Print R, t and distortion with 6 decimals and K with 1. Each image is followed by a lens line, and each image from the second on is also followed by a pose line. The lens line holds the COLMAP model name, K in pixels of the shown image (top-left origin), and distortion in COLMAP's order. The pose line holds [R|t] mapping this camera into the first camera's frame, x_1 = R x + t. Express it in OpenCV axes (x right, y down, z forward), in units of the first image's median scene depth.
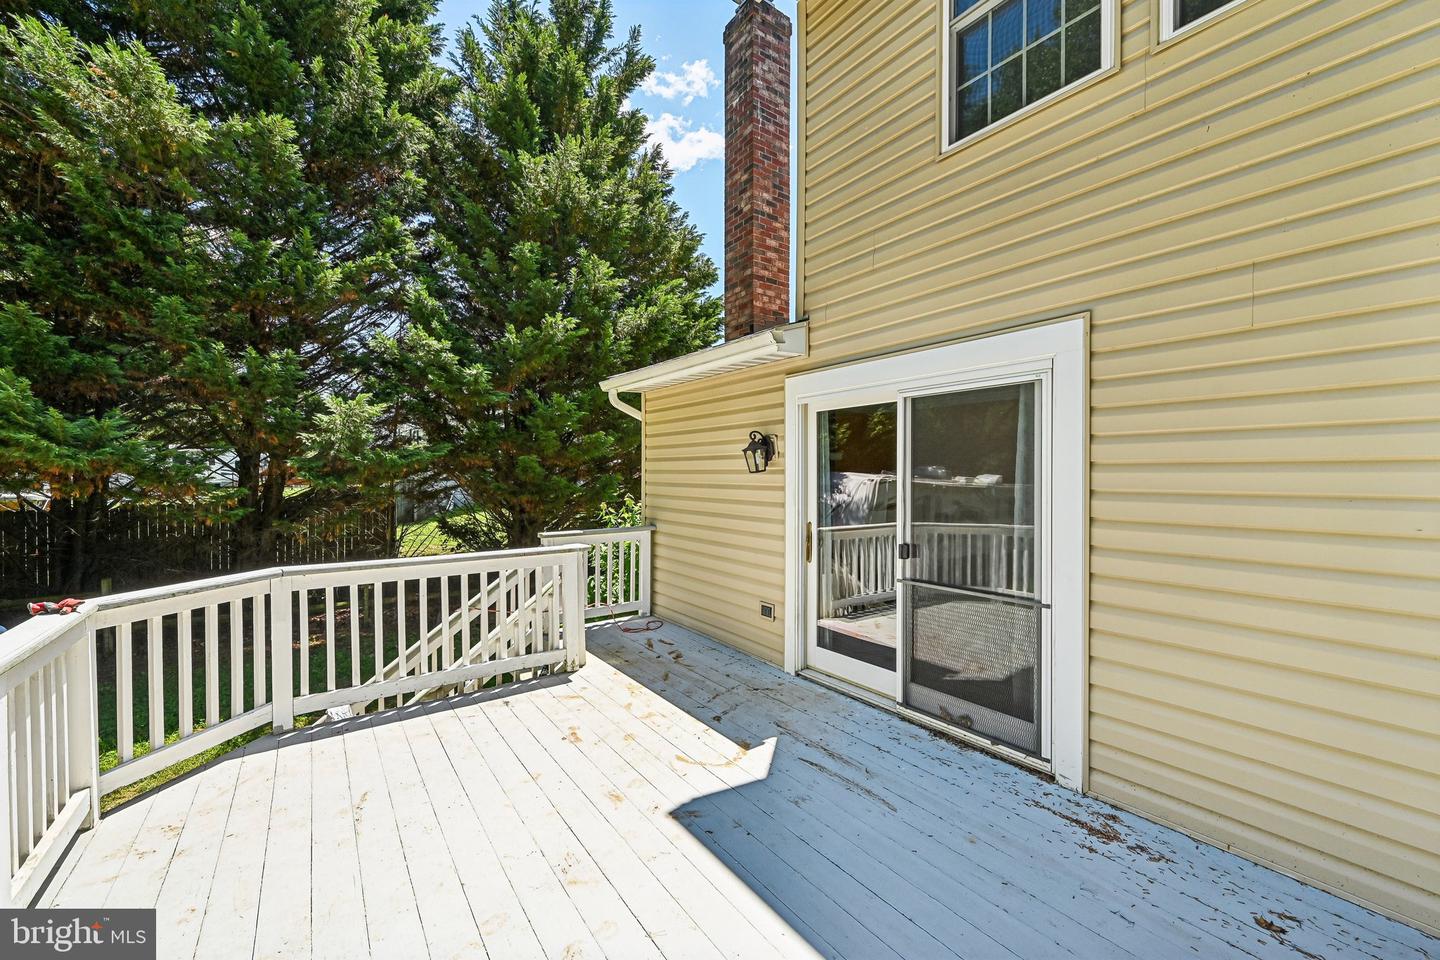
lens RADIAL K [[580.5, 0, 727.3], [0, 580.5, 475.3], [0, 0, 1]] dist [-0.002143, -0.000193]
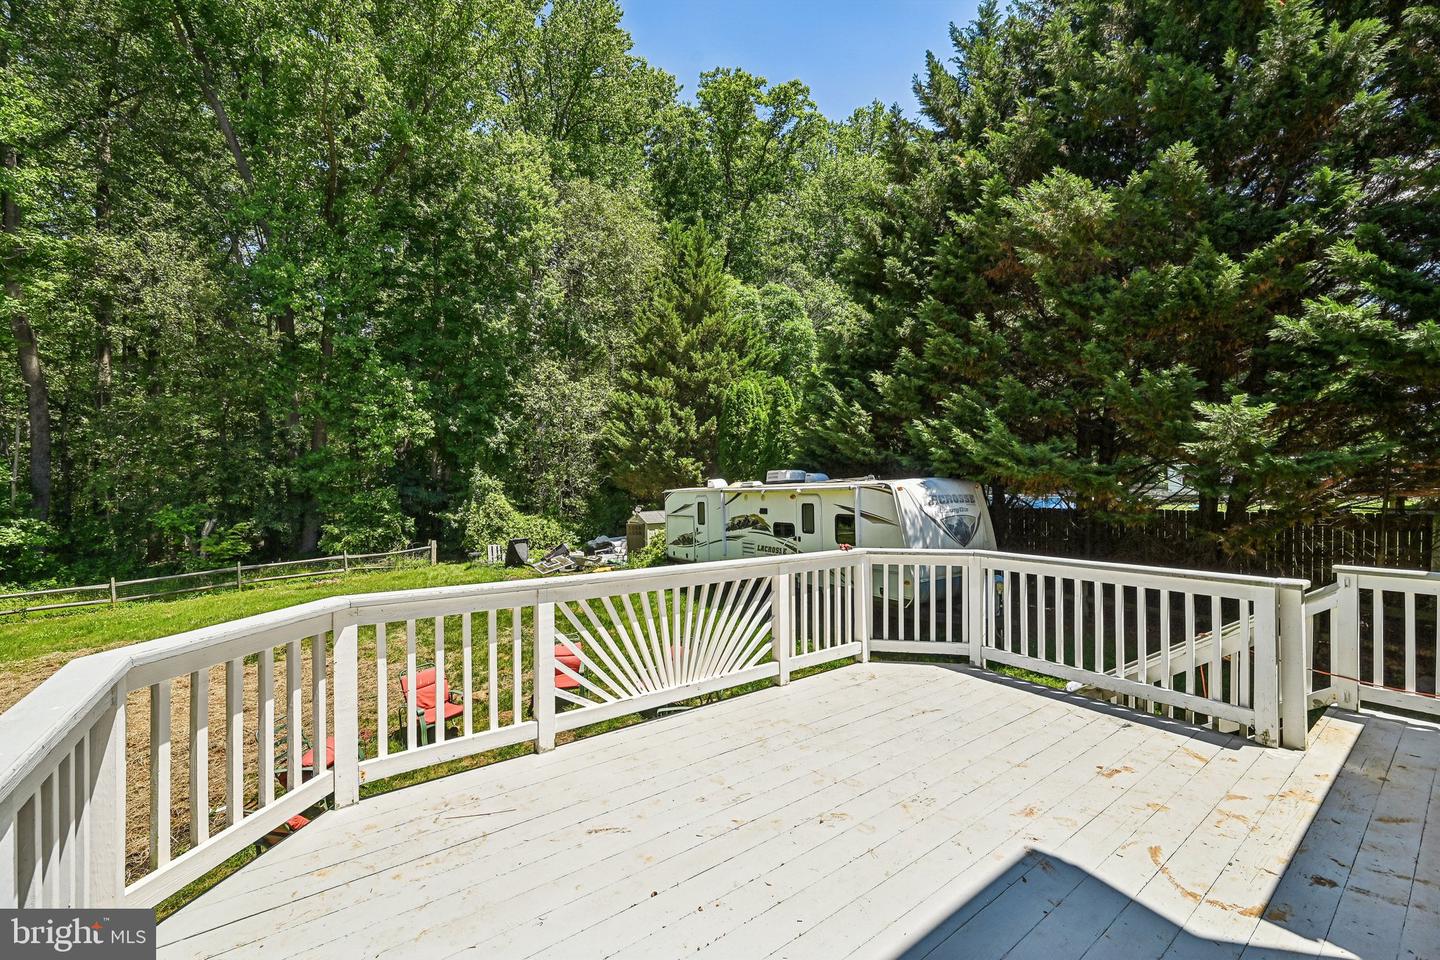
lens RADIAL K [[580.5, 0, 727.3], [0, 580.5, 475.3], [0, 0, 1]] dist [-0.002143, -0.000193]
pose [[0.004552, -0.003289, -0.999984, 0.544979], [0.003770, 0.999988, -0.003272, -0.021398], [0.999983, -0.003755, 0.004565, 0.312287]]
